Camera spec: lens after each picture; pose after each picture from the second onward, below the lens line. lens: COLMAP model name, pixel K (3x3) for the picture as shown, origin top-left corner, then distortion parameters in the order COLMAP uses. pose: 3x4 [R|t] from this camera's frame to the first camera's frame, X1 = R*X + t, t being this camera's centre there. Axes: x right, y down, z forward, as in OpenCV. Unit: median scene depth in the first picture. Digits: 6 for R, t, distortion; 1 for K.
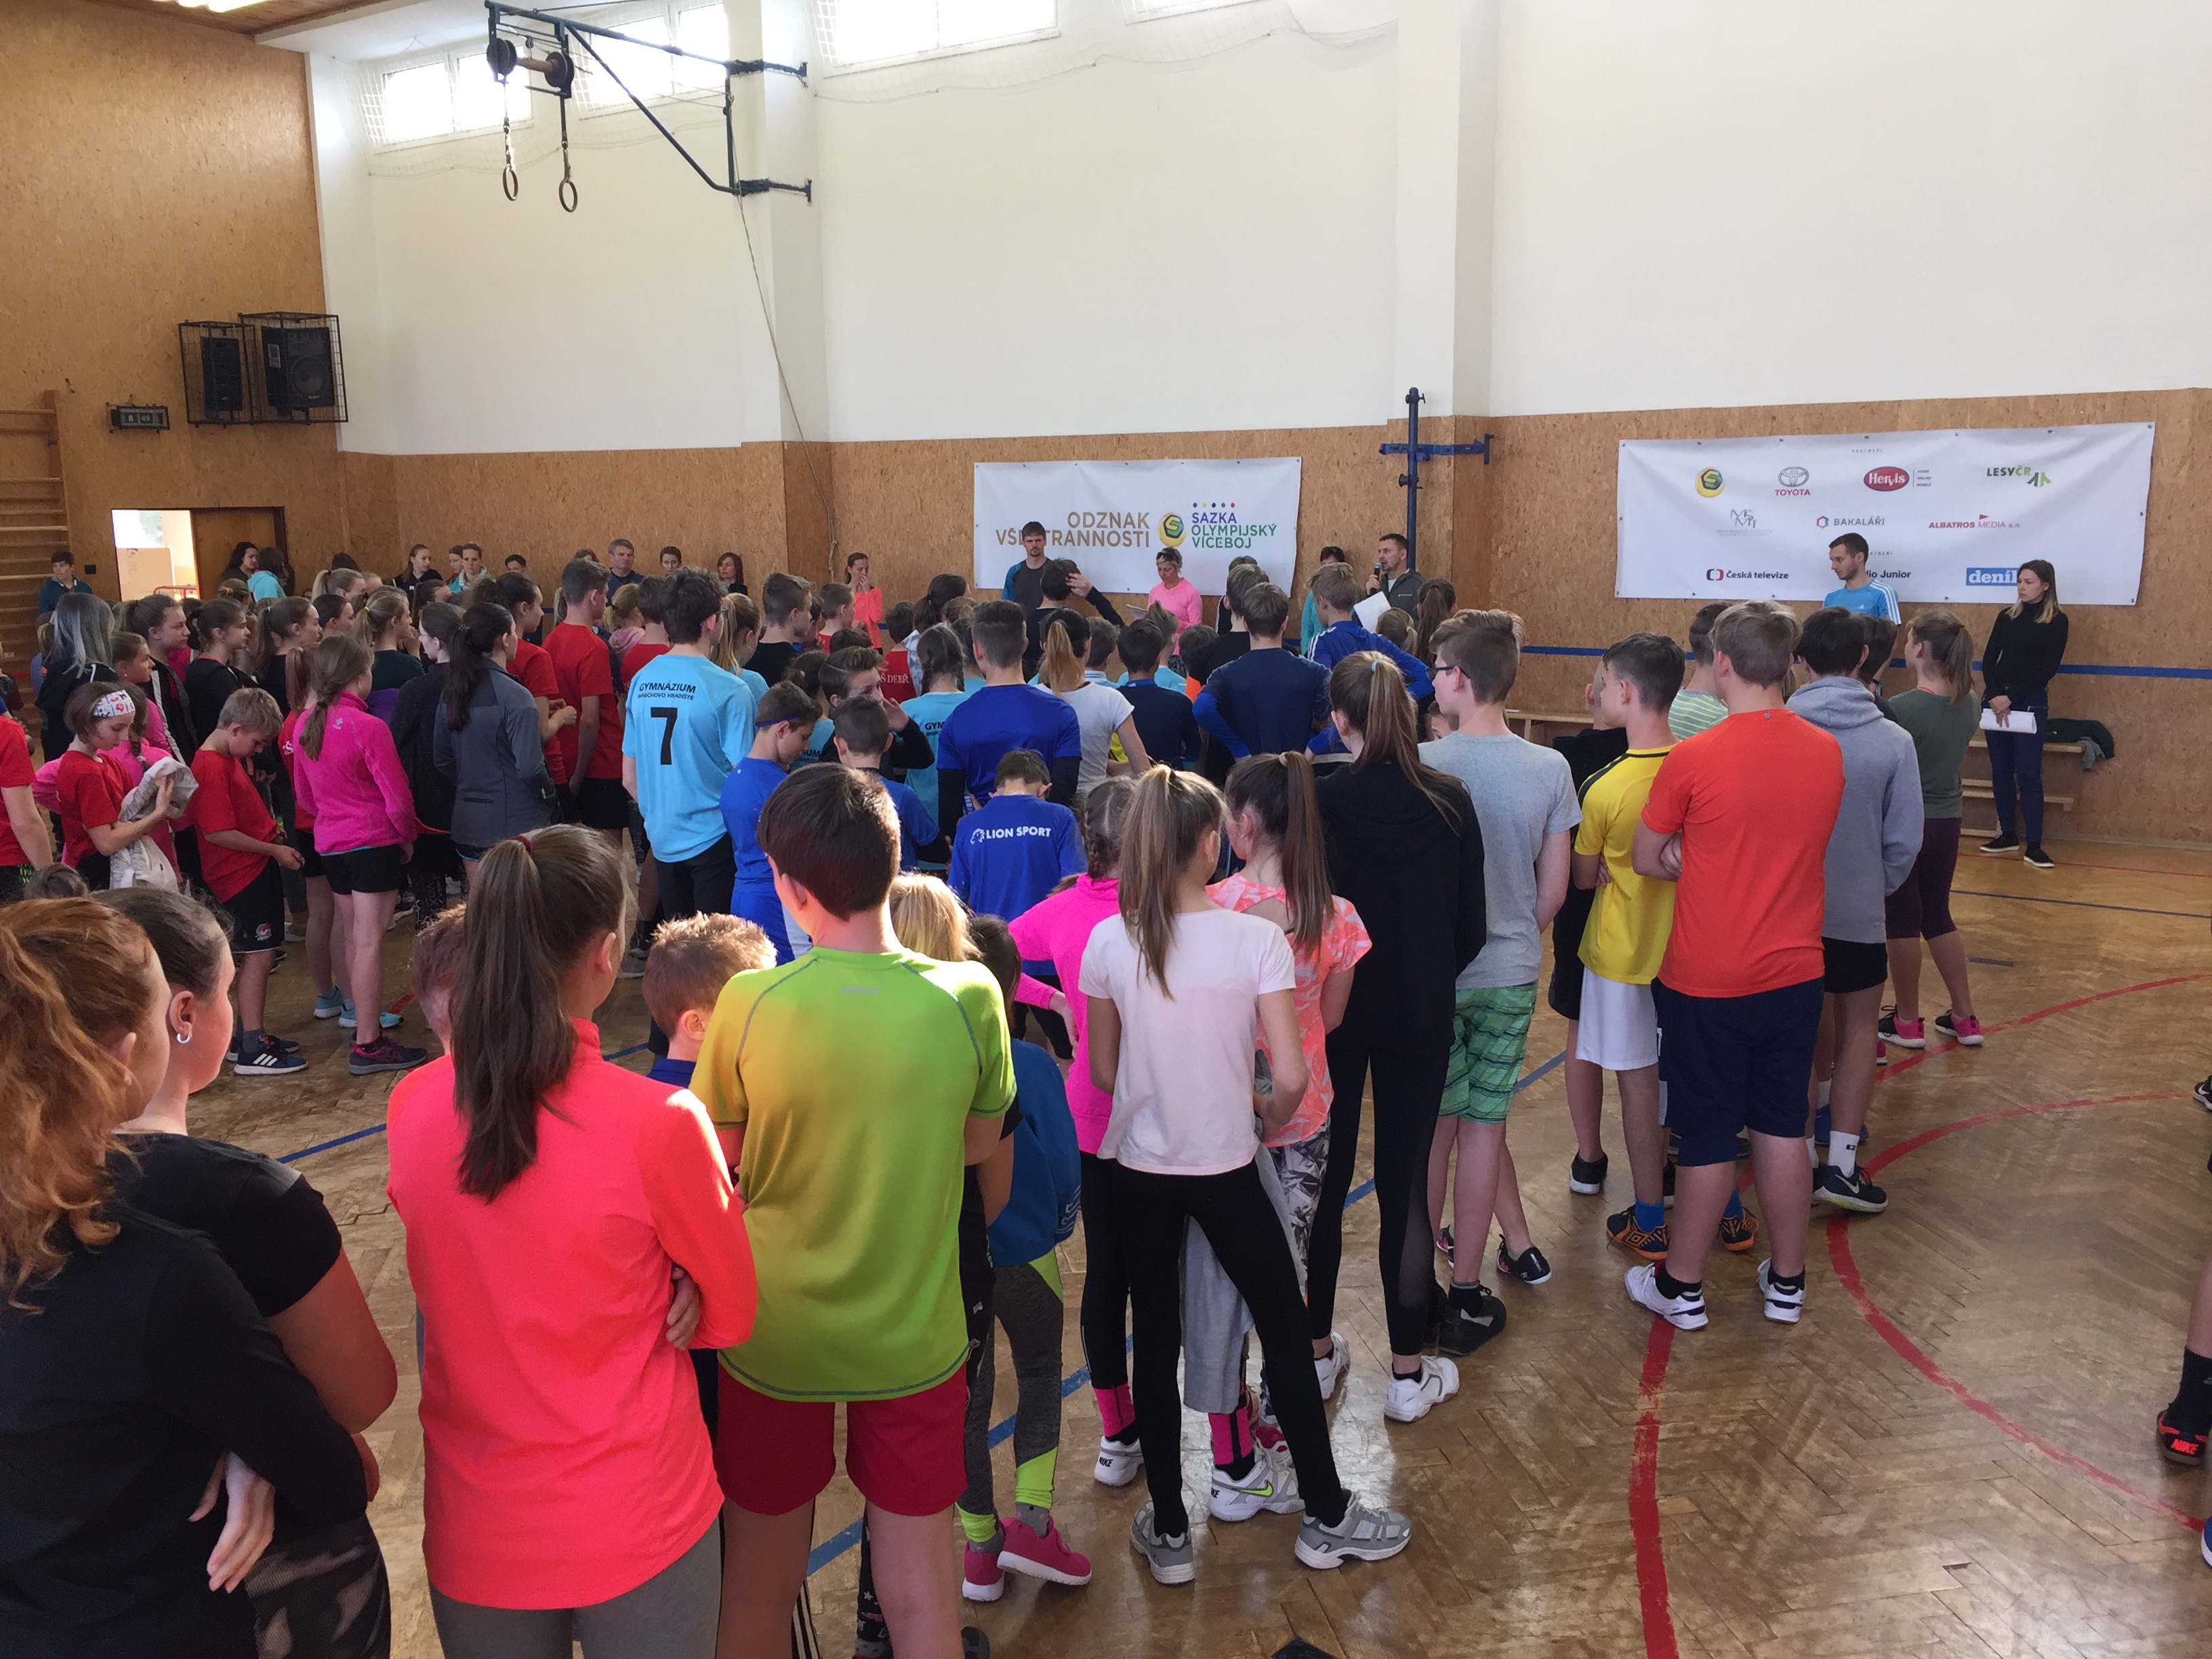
lens RADIAL K [[1891.6, 0, 1103.8], [0, 1891.6, 819.0], [0, 0, 1]] dist [0.088324, -0.124251]
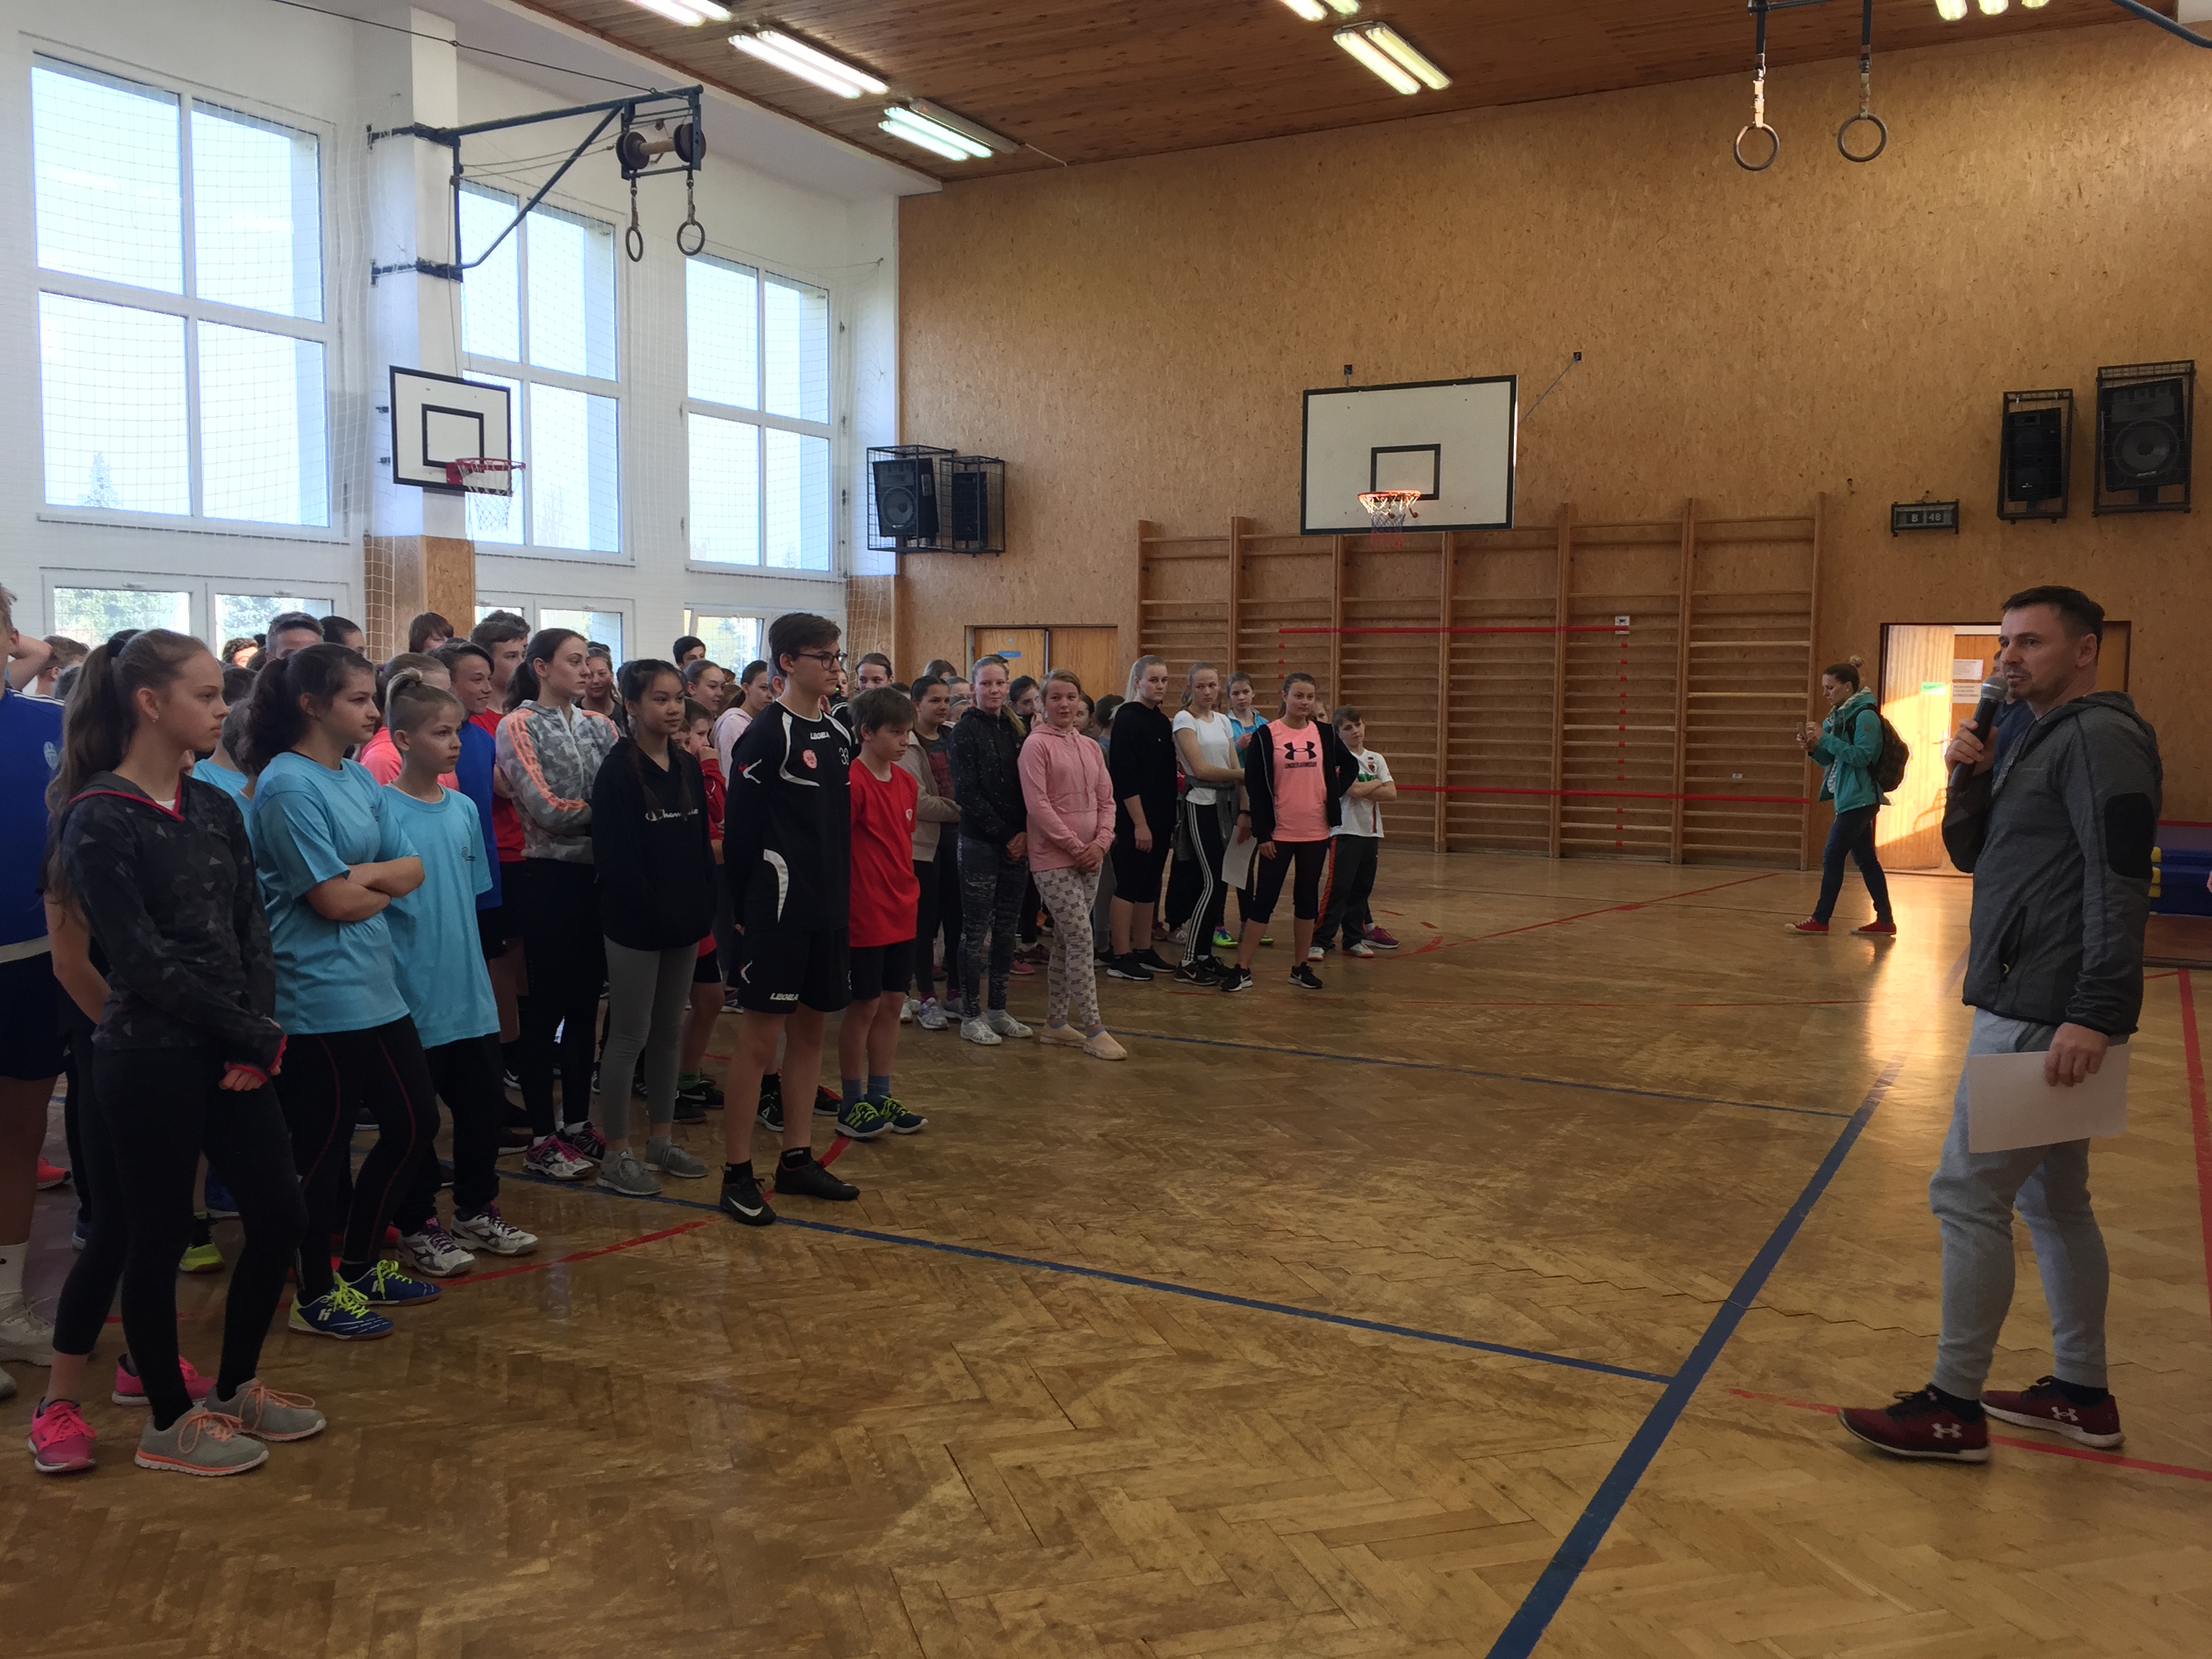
lens RADIAL K [[1885.3, 0, 1100.1], [0, 1885.3, 818.7], [0, 0, 1]] dist [0.089844, -0.118329]
pose [[0.114651, 0.090211, -0.989301, 0.381684], [-0.176384, 0.981893, 0.069094, -0.089875], [0.977622, 0.166575, 0.128487, 0.696076]]
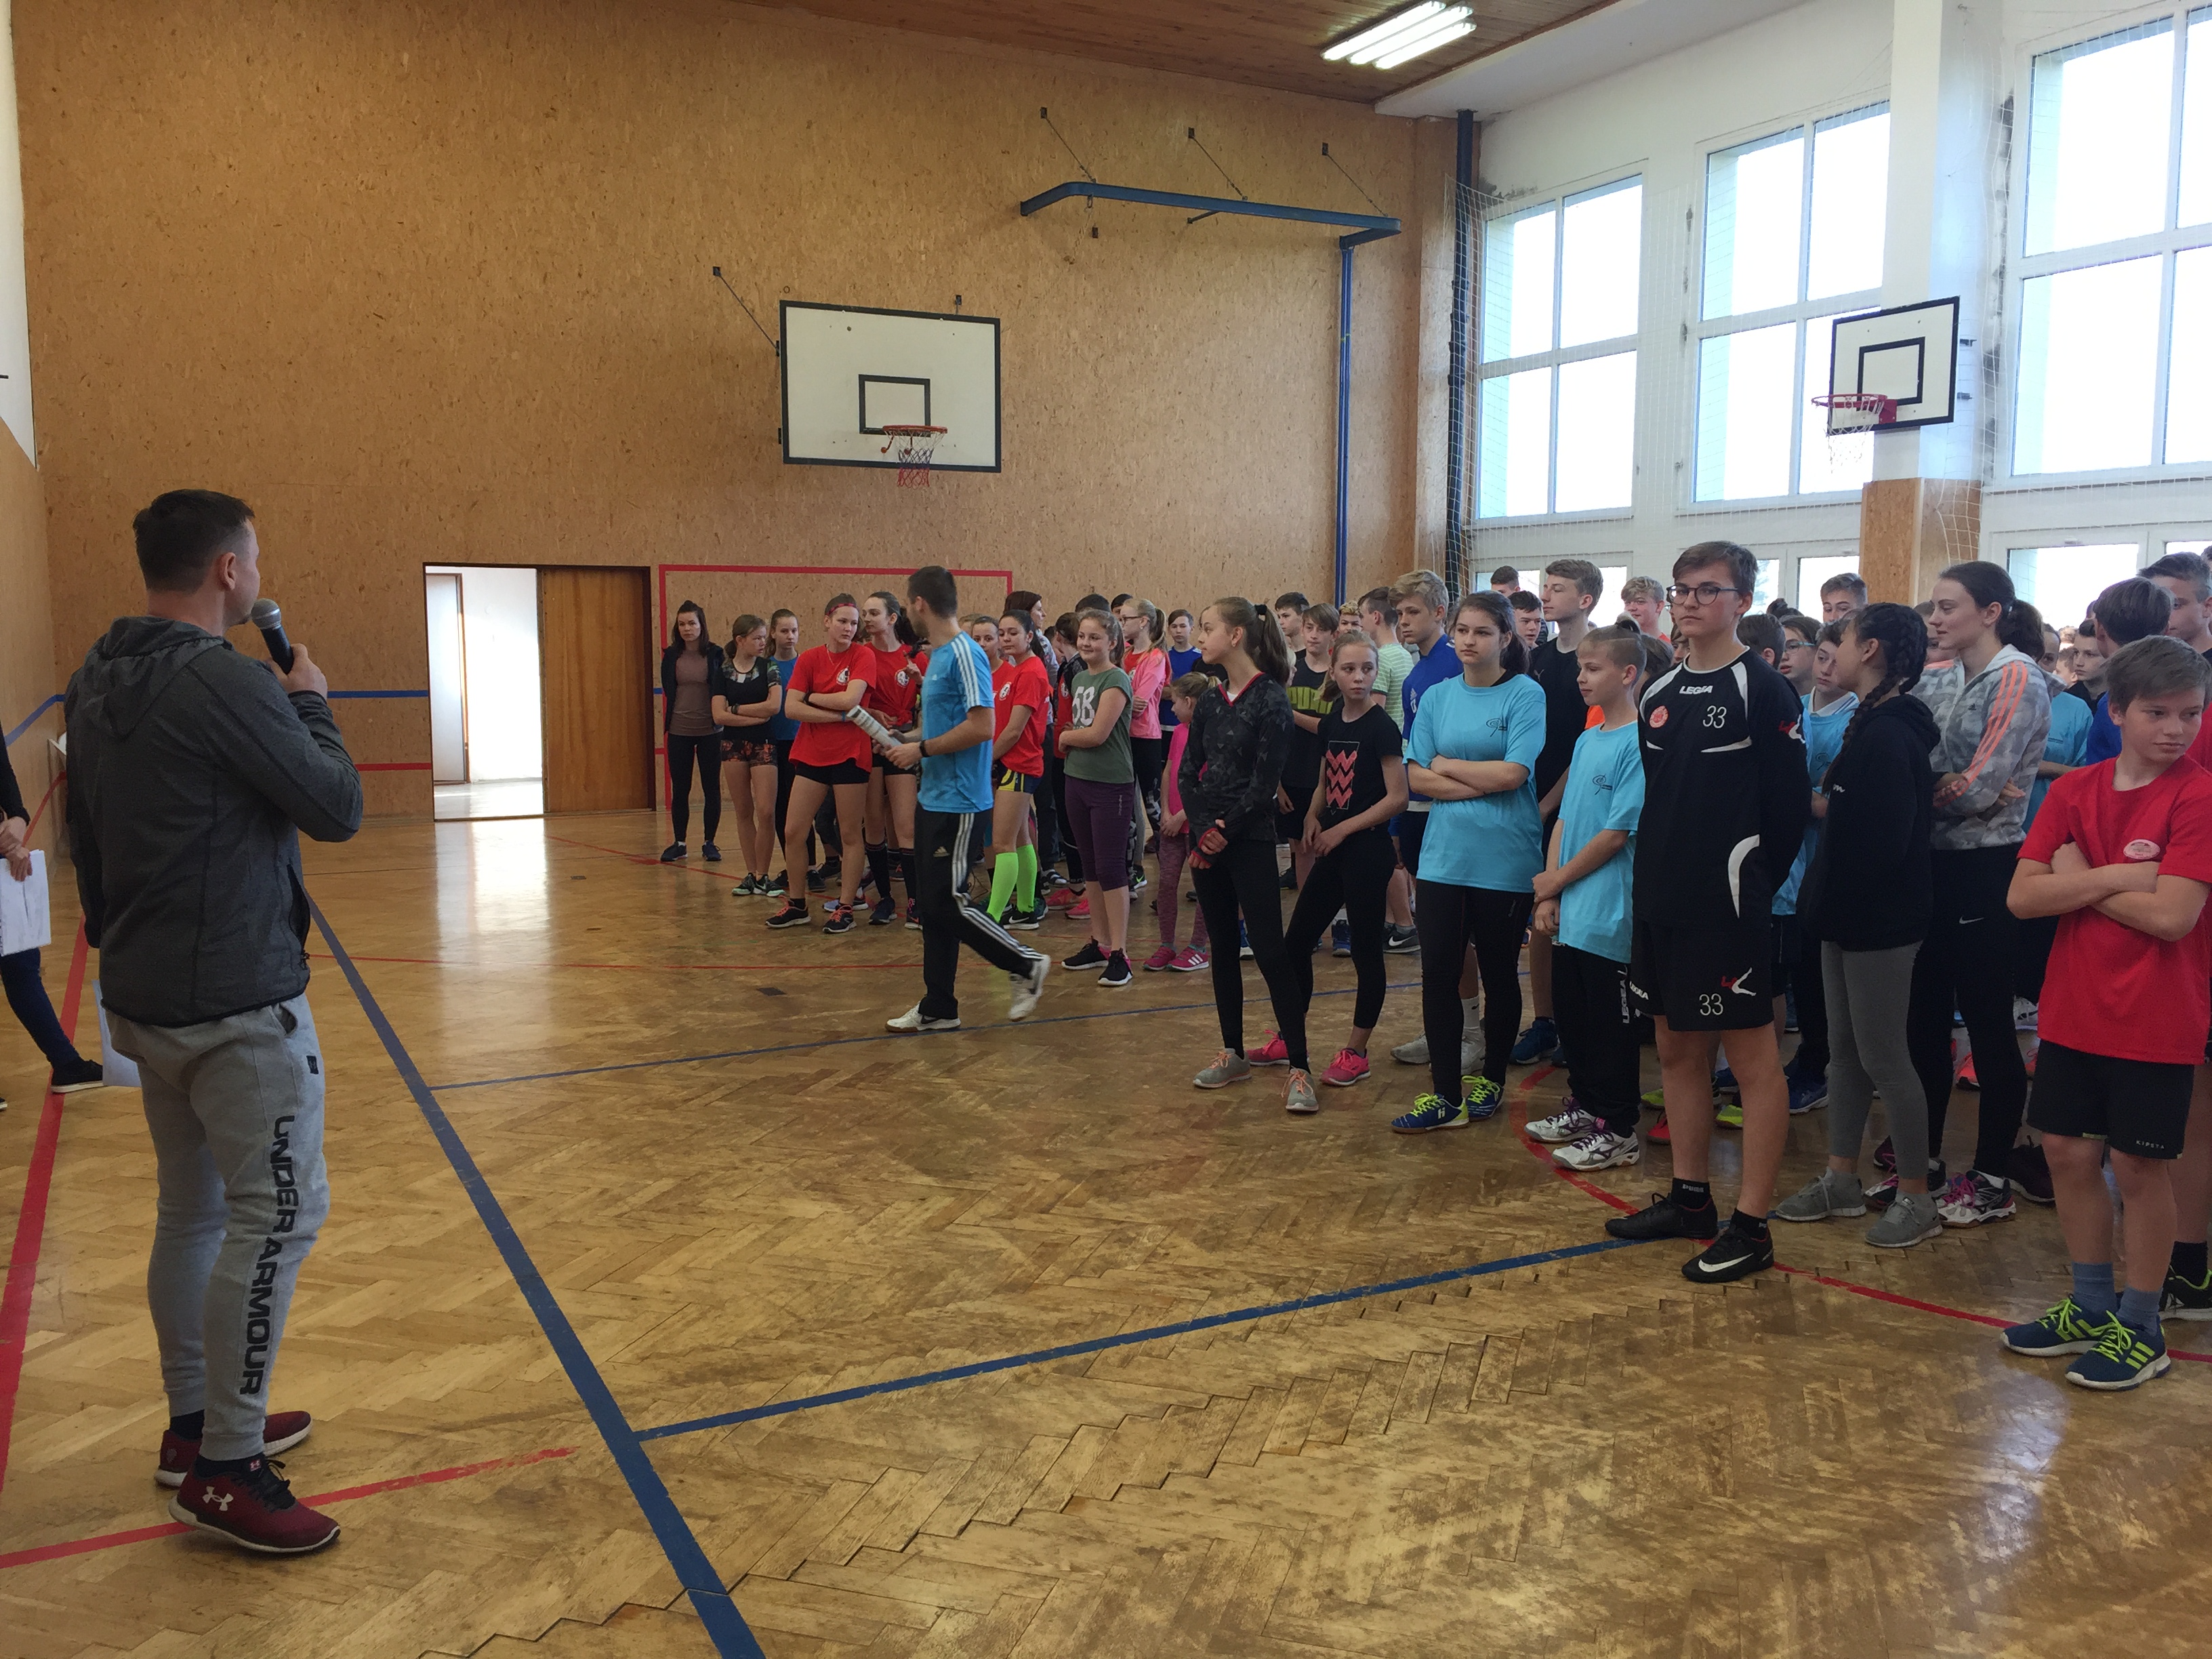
lens RADIAL K [[1885.3, 0, 1100.1], [0, 1885.3, 818.7], [0, 0, 1]] dist [0.089844, -0.118329]
pose [[-0.880534, -0.037870, 0.472468, -0.080185], [0.089867, 0.965384, 0.244863, -0.136313], [-0.465386, 0.258070, -0.846650, 1.010594]]
